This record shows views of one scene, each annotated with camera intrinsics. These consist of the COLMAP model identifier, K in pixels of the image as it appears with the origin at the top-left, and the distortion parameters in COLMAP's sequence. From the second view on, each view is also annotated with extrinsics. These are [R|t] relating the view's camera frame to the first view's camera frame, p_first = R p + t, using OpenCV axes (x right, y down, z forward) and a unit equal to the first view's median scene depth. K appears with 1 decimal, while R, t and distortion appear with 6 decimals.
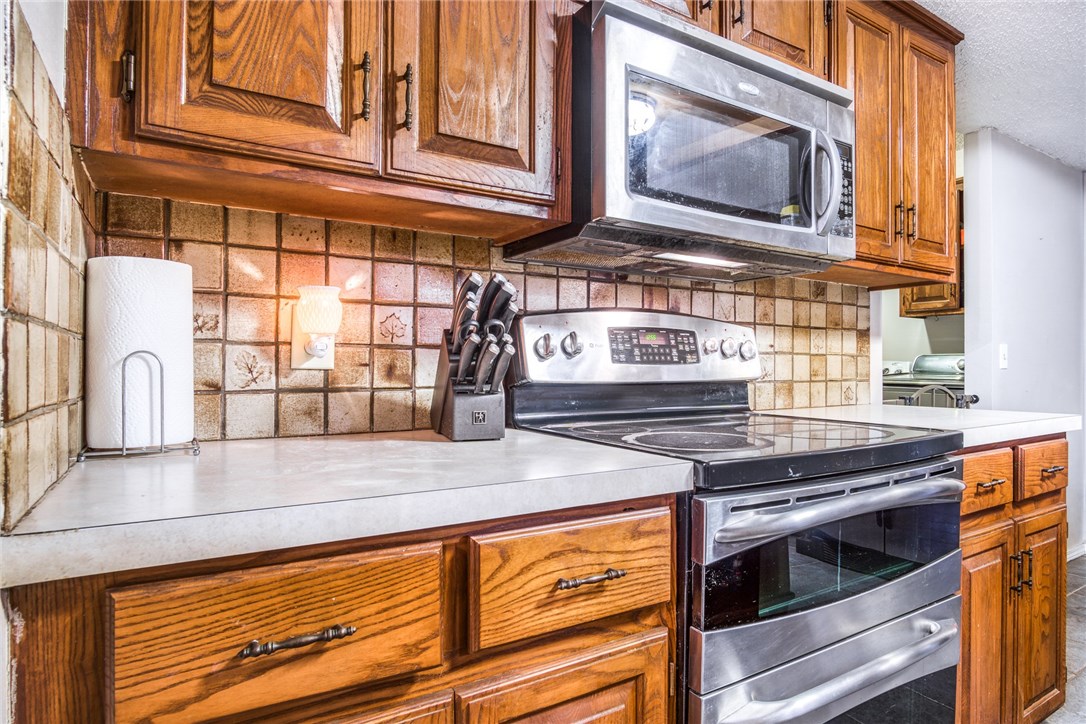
lens RADIAL K [[584.3, 0, 545.6], [0, 584.3, 360.5], [0, 0, 1]] dist [-0.030834, 0.008297]
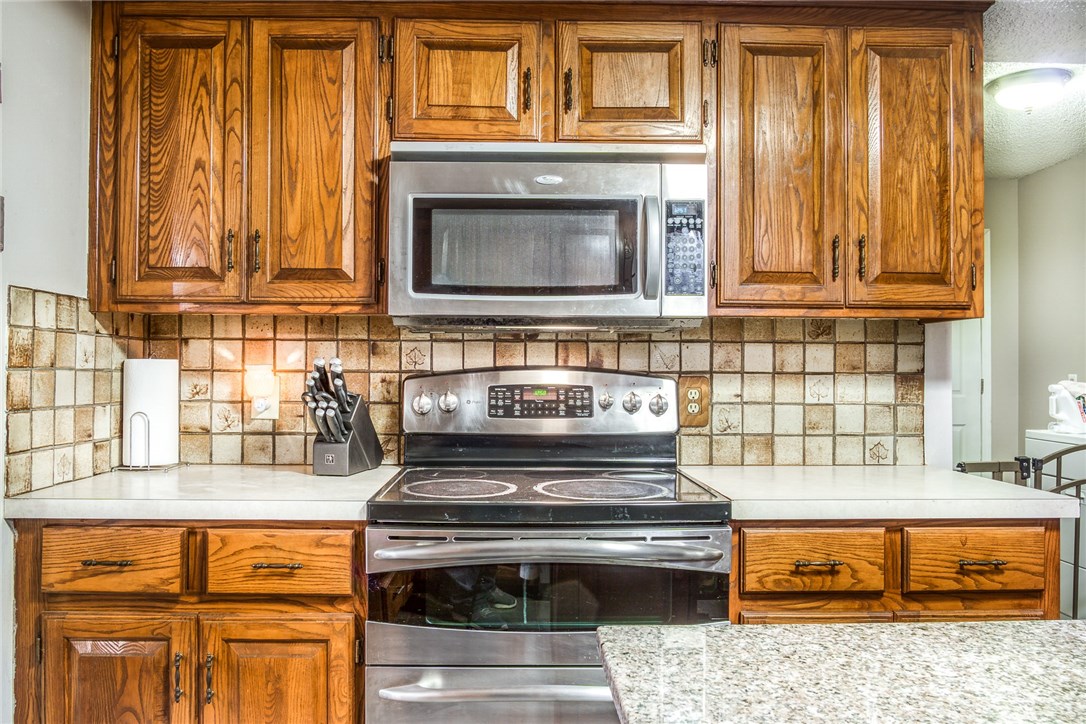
lens RADIAL K [[756.2, 0, 544.8], [0, 756.2, 360.1], [0, 0, 1]] dist [-0.028259, 0.002803]
pose [[0.866648, -0.007125, -0.498869, 1.178502], [0.003037, 0.999955, -0.009006, -0.116502], [0.498910, 0.006290, 0.866631, -0.294713]]
